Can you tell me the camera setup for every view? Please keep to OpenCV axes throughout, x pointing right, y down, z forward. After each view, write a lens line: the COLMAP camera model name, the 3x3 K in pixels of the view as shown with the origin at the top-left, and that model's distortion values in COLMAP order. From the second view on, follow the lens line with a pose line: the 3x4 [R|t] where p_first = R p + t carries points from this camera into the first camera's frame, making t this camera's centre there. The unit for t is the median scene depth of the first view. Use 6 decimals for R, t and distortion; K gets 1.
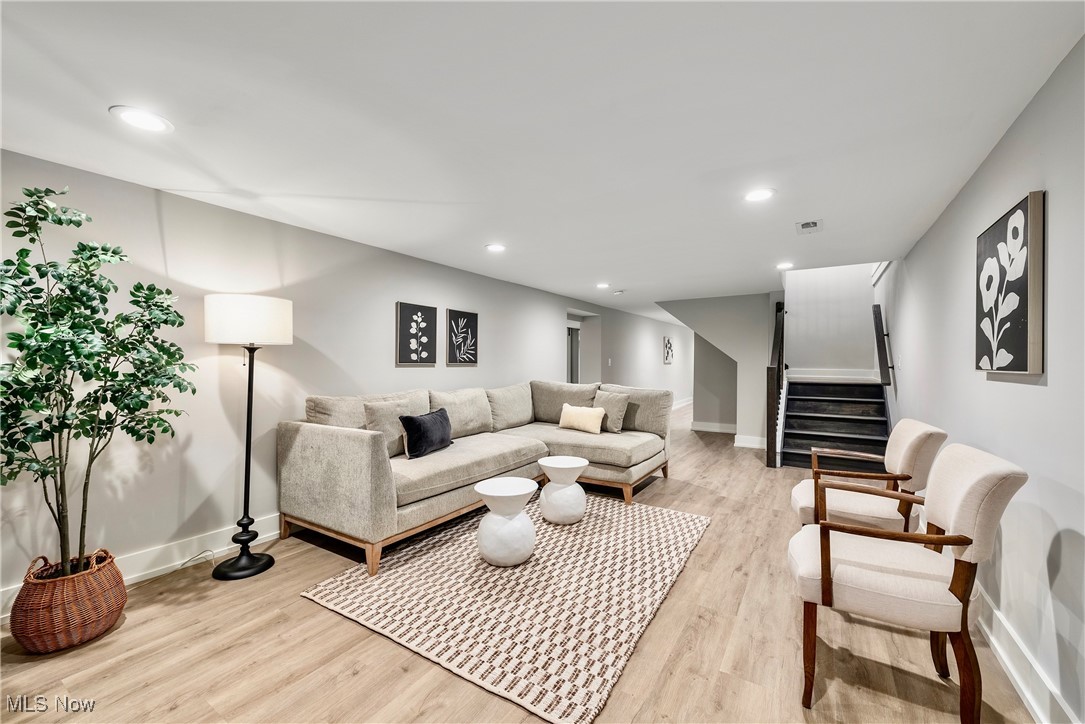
lens RADIAL K [[421.6, 0, 544.3], [0, 421.6, 361.9], [0, 0, 1]] dist [0.004437, 0.000063]
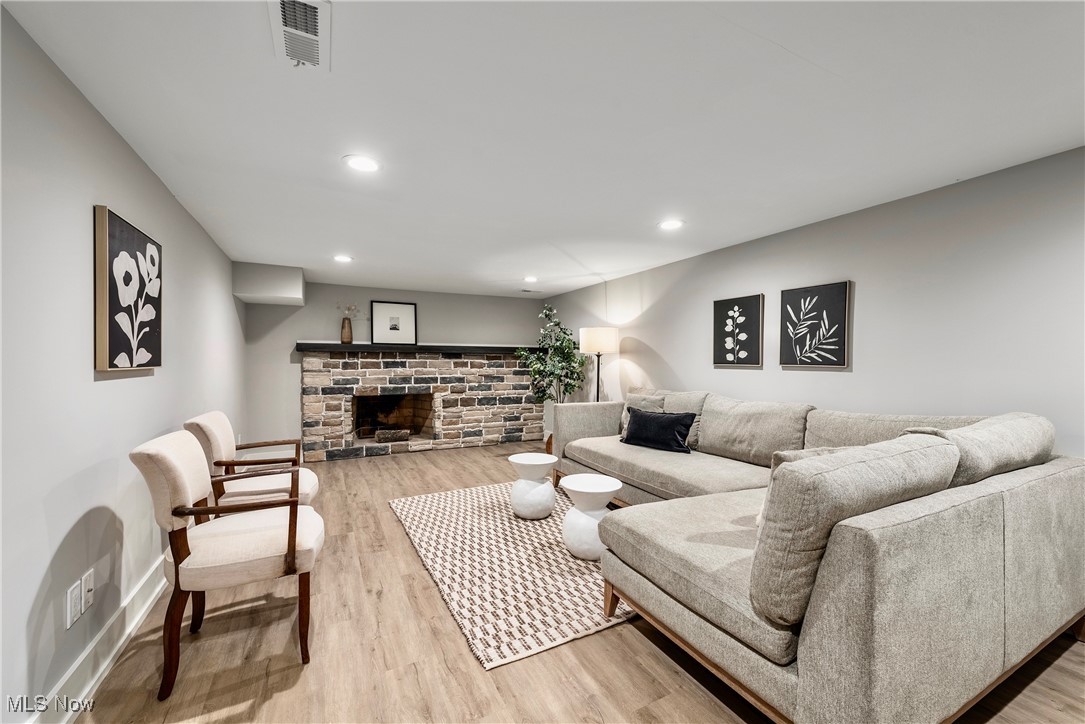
lens RADIAL K [[421.6, 0, 539.1], [0, 421.6, 363.6], [0, 0, 1]] dist [0.004437, 0.000063]
pose [[-0.495091, 0.000184, -0.868841, 0.729670], [-0.005457, 0.999980, 0.003321, 0.000926], [0.868824, 0.006385, -0.495080, 1.183605]]
